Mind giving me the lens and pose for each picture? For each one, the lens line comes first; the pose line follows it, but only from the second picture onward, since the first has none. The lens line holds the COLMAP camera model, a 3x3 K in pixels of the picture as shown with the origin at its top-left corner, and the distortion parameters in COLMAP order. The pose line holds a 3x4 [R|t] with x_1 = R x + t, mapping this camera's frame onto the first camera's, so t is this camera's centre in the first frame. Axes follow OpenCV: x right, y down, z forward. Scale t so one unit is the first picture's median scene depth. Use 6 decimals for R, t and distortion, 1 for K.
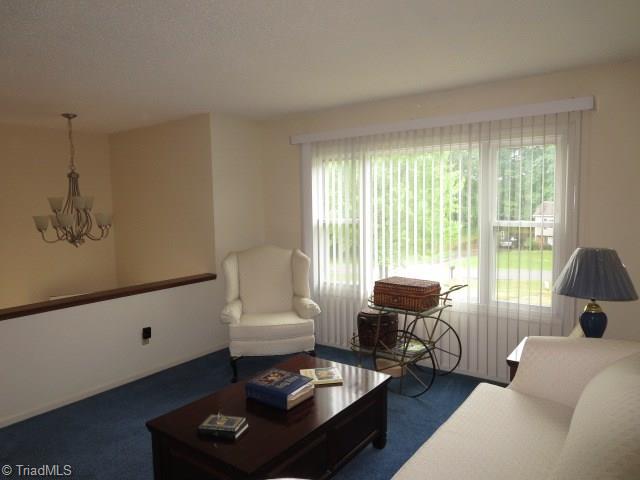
lens RADIAL K [[458.1, 0, 317.5], [0, 458.1, 241.6], [0, 0, 1]] dist [-0.000852, -0.000502]
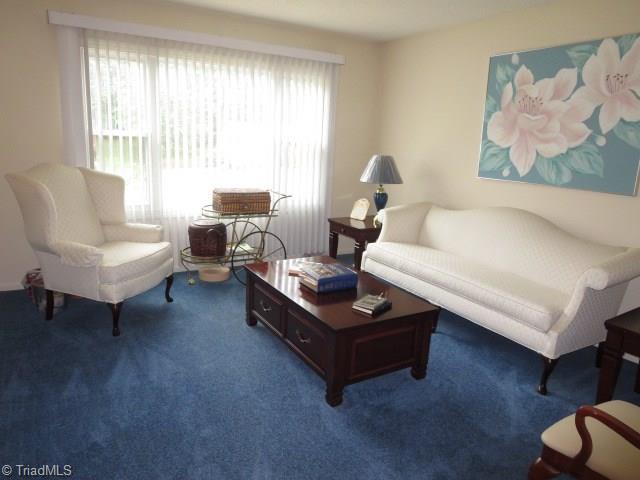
lens RADIAL K [[458.1, 0, 319.6], [0, 458.1, 240.1], [0, 0, 1]] dist [-0.000852, -0.000502]
pose [[0.382982, -0.179384, 0.906171, -0.722844], [0.018946, 0.982283, 0.186444, 0.000882], [-0.923561, -0.054237, 0.379596, 0.360971]]
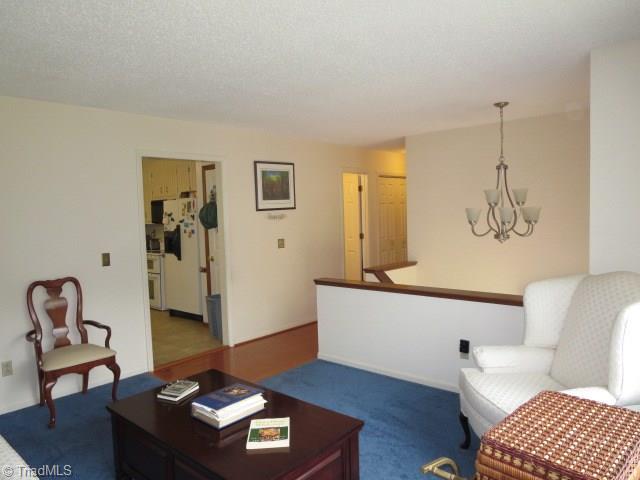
lens RADIAL K [[458.1, 0, 317.4], [0, 458.1, 236.0], [0, 0, 1]] dist [-0.000852, -0.000502]
pose [[-0.116552, 0.075961, -0.990276, 0.481707], [-0.049949, 0.995361, 0.082230, -0.063654], [0.991928, 0.059048, -0.112217, 0.766914]]
